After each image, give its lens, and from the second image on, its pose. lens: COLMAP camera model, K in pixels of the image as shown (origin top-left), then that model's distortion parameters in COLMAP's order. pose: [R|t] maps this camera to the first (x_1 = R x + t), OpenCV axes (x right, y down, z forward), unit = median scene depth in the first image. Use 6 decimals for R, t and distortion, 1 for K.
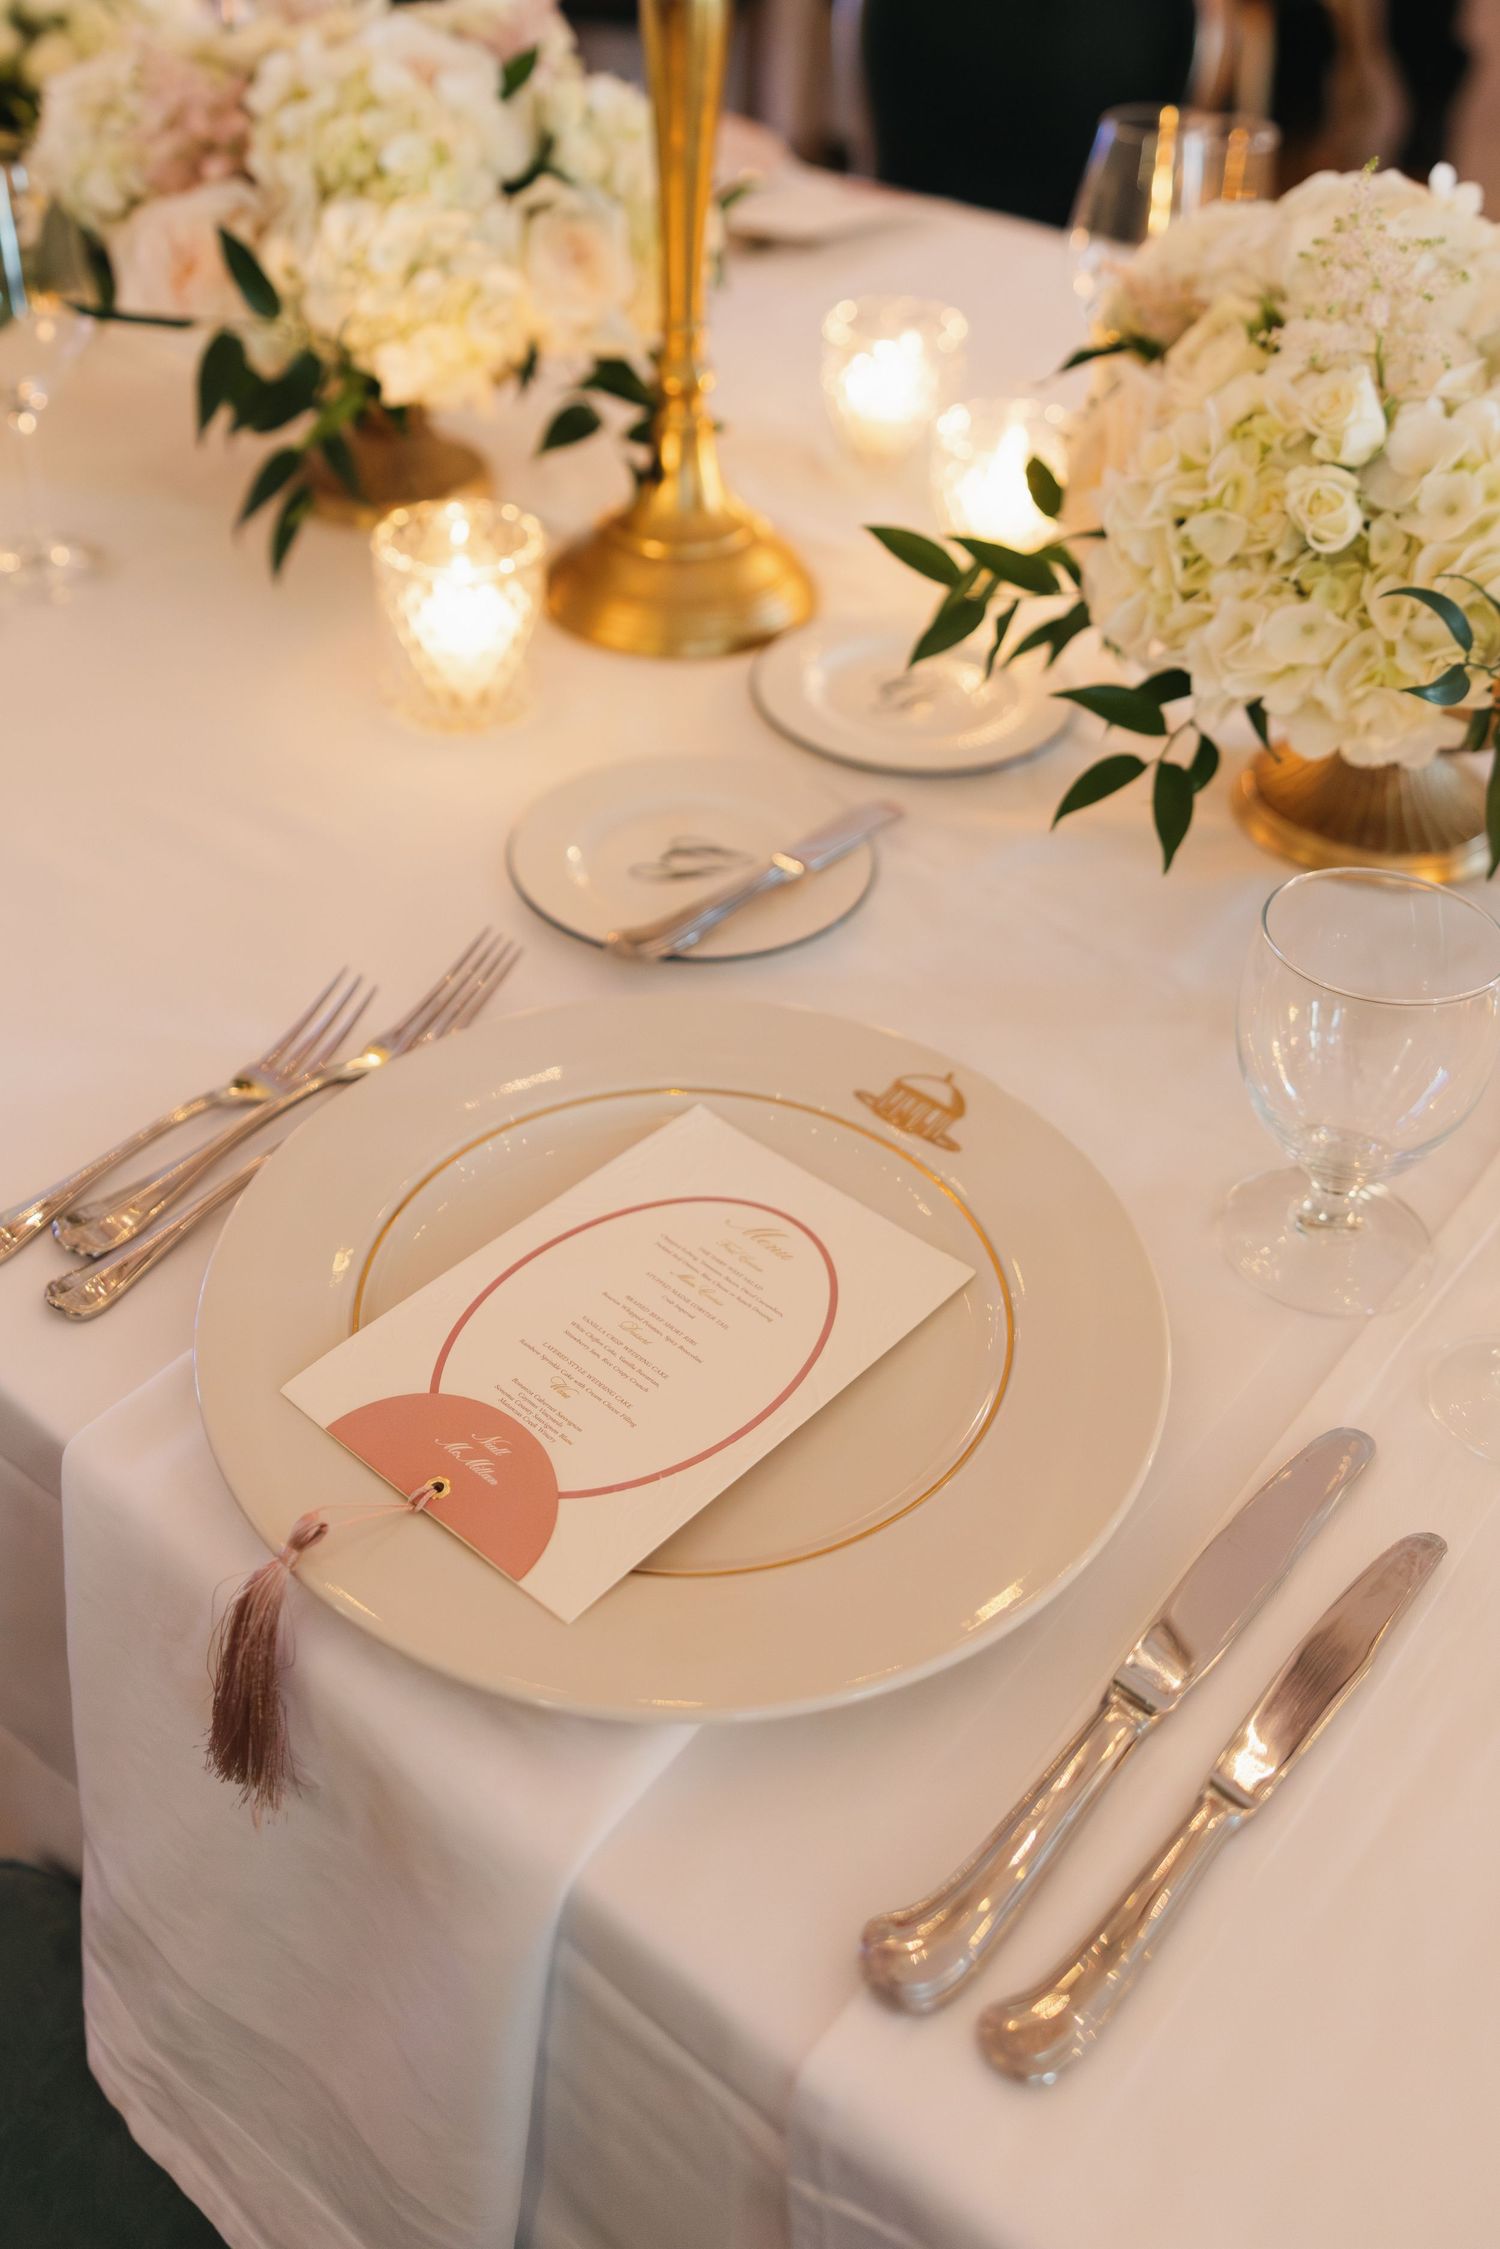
lens RADIAL K [[2743.7, 0, 750.0], [0, 2743.7, 1124.5], [0, 0, 1]] dist [0.006598, 0.019067]
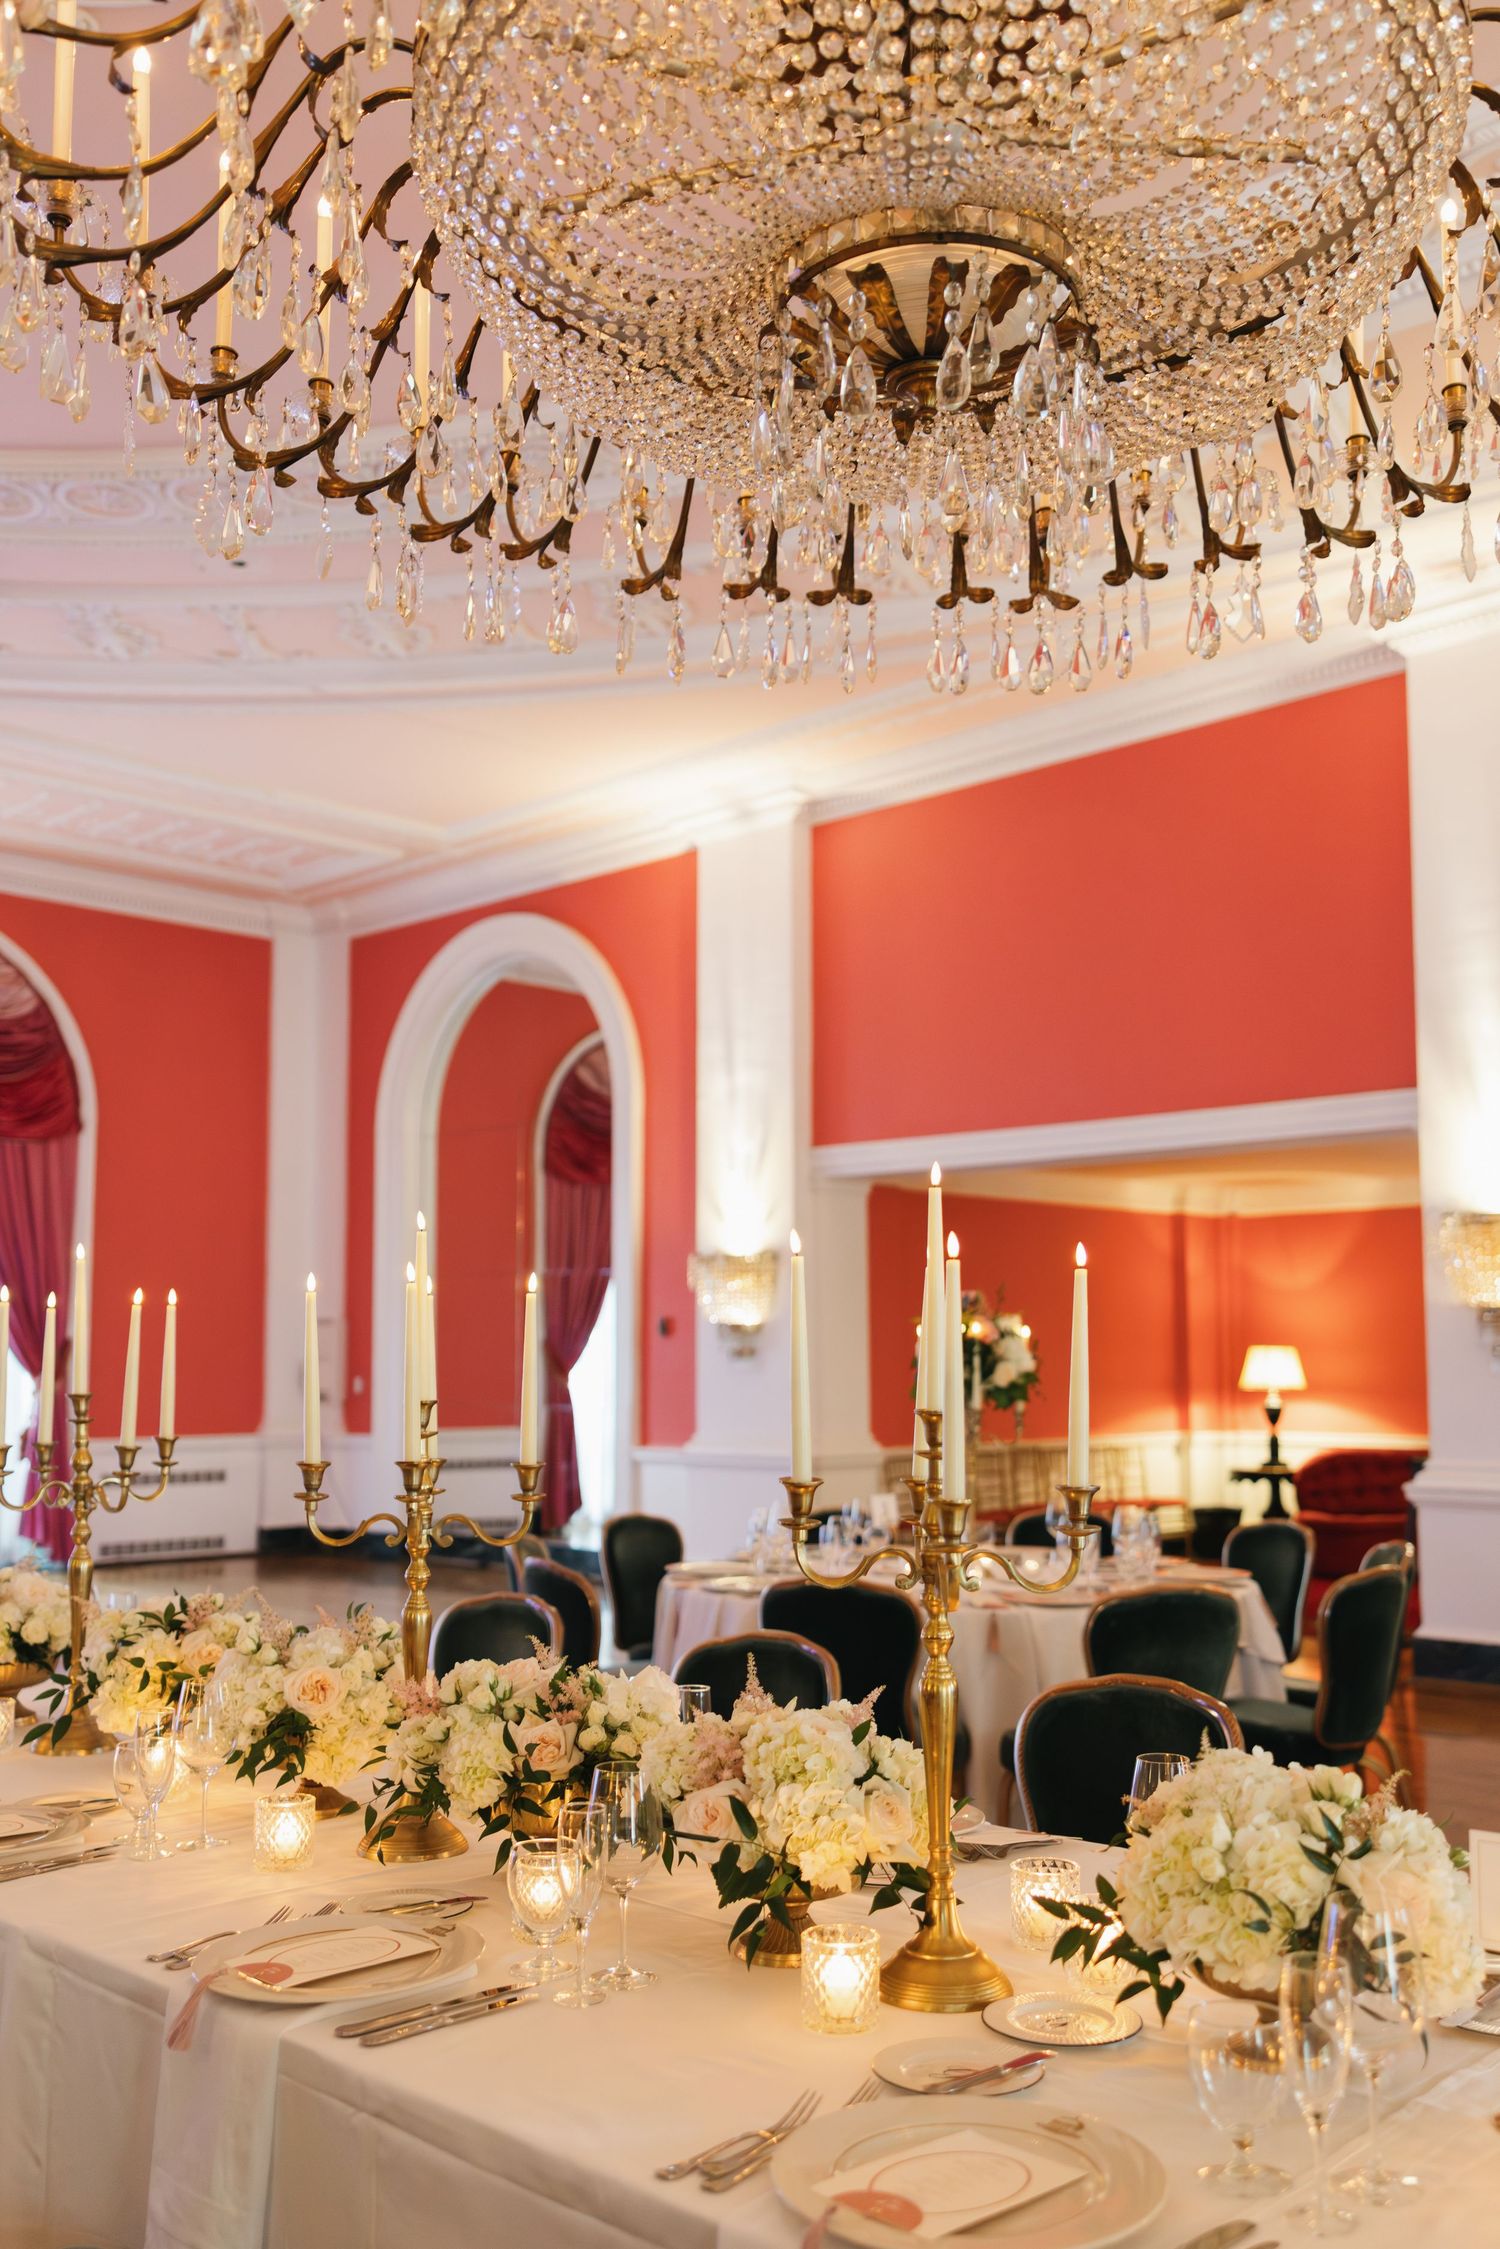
lens RADIAL K [[1879.4, 0, 750.0], [0, 1879.4, 1124.5], [0, 0, 1]] dist [0.006070, 0.000930]
pose [[0.994476, -0.045030, -0.094811, -0.008427], [-0.028090, 0.756168, -0.653774, 0.256347], [0.101132, 0.652826, 0.750727, -0.496554]]
